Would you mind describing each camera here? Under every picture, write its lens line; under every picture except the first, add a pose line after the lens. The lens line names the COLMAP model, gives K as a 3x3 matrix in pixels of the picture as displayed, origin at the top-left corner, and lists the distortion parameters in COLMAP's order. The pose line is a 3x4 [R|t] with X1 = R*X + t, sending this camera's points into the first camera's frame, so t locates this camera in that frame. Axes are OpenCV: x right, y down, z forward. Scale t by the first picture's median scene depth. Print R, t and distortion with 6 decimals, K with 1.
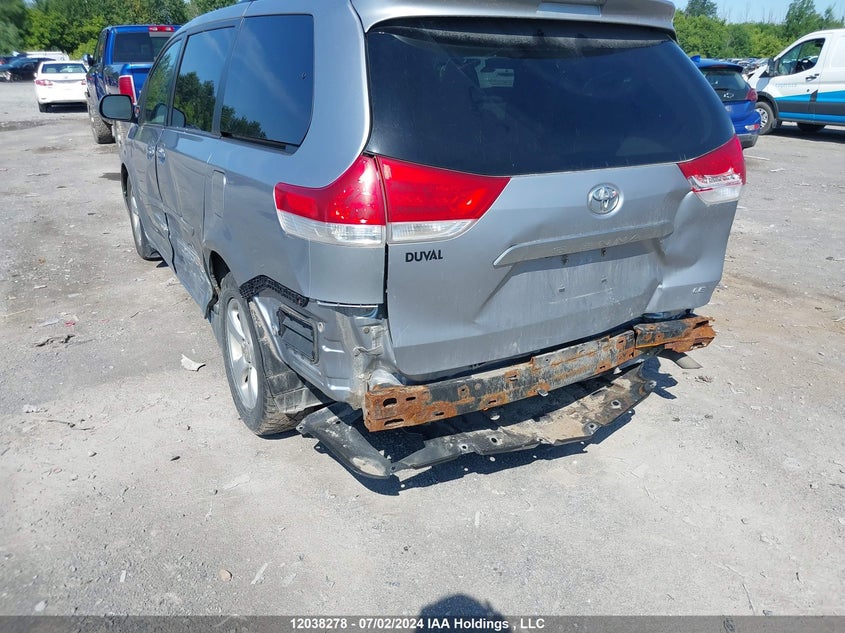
lens RADIAL K [[680.4, 0, 422.5], [0, 680.4, 316.5], [0, 0, 1]] dist [0.133402, -0.005303]
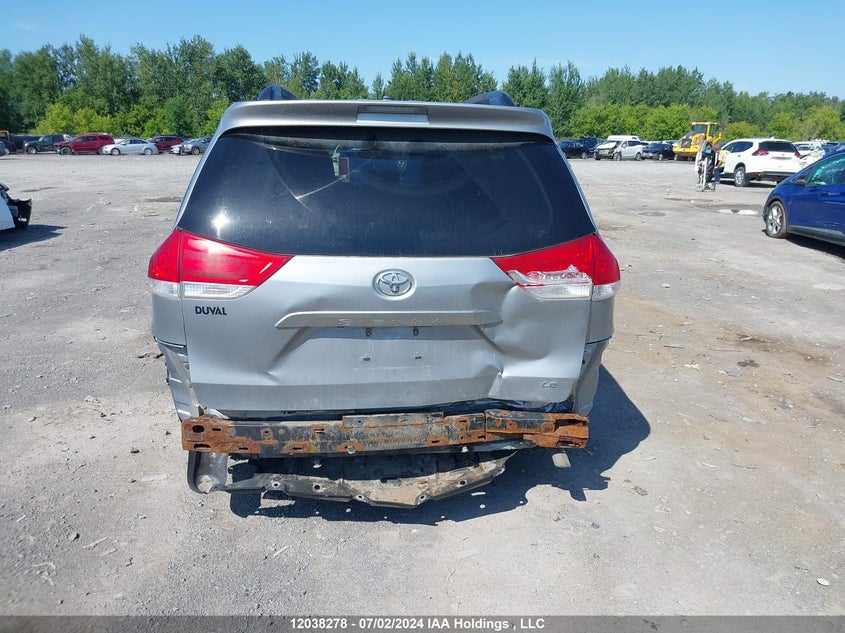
lens RADIAL K [[680.4, 0, 422.5], [0, 680.4, 316.5], [0, 0, 1]] dist [0.133402, -0.005303]
pose [[0.897804, 0.116165, -0.424799, 0.730982], [-0.156289, 0.985843, -0.060726, -0.052680], [0.411730, 0.120912, 0.903249, 0.031864]]
